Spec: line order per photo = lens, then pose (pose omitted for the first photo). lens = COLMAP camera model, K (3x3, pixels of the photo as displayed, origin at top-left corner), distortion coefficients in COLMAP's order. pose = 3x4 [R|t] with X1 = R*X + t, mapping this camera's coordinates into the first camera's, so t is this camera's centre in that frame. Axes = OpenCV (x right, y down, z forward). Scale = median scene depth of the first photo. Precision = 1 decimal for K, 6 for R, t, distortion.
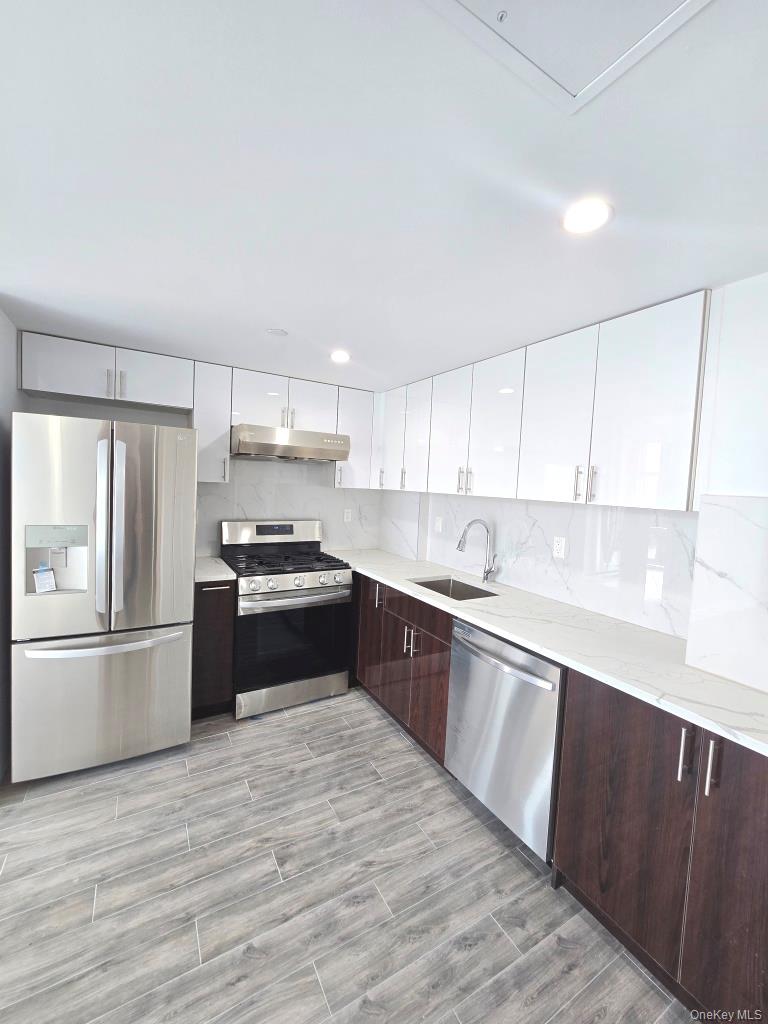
lens RADIAL K [[417.7, 0, 381.1], [0, 417.7, 507.6], [0, 0, 1]] dist [-0.000079, 0.001038]
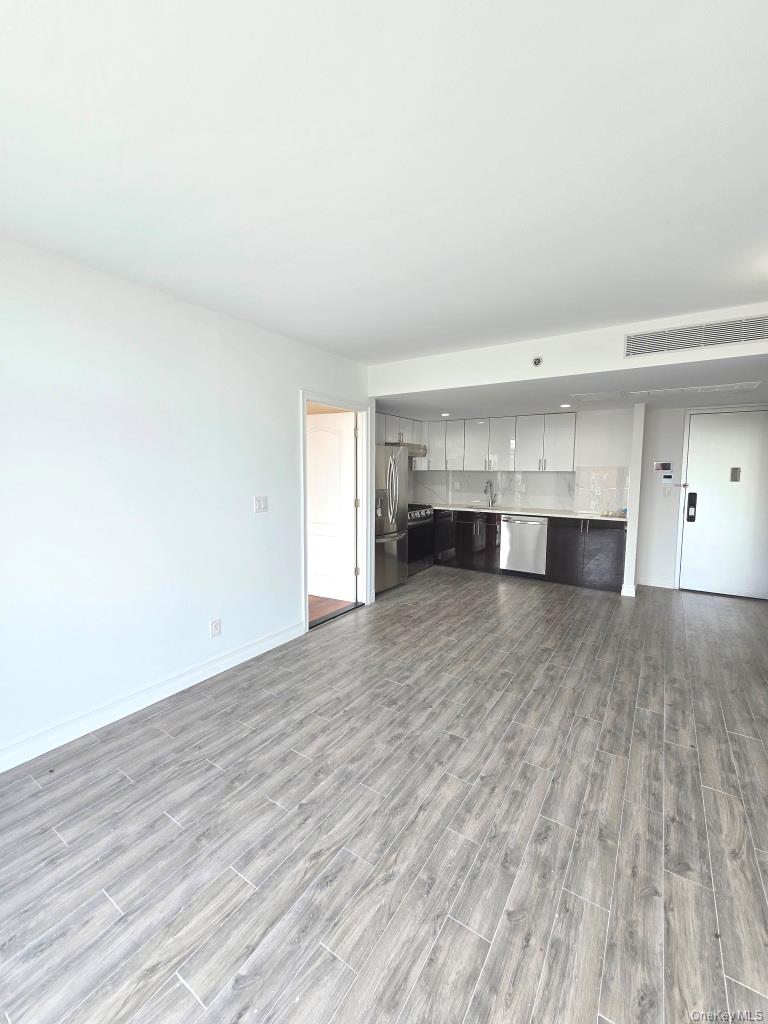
lens RADIAL K [[418.6, 0, 385.2], [0, 418.6, 501.6], [0, 0, 1]] dist [0.002415, 0.000276]
pose [[0.900041, -0.075244, 0.429261, -2.163346], [0.059315, 0.996967, 0.050389, -0.010179], [-0.431751, -0.019891, 0.901774, -1.490453]]
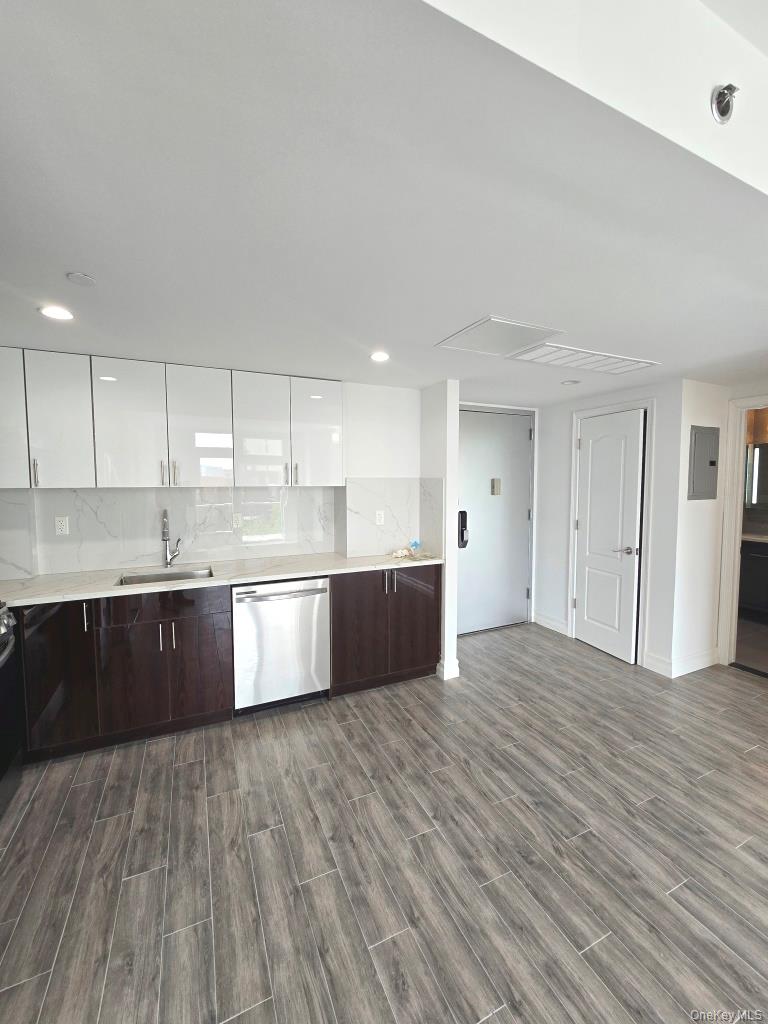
lens RADIAL K [[417.7, 0, 381.1], [0, 417.7, 507.6], [0, 0, 1]] dist [-0.000079, 0.001038]
pose [[0.099046, -0.111297, 0.988839, -1.210404], [0.061809, 0.992495, 0.105517, -0.086070], [-0.993161, 0.050668, 0.105181, 0.537399]]
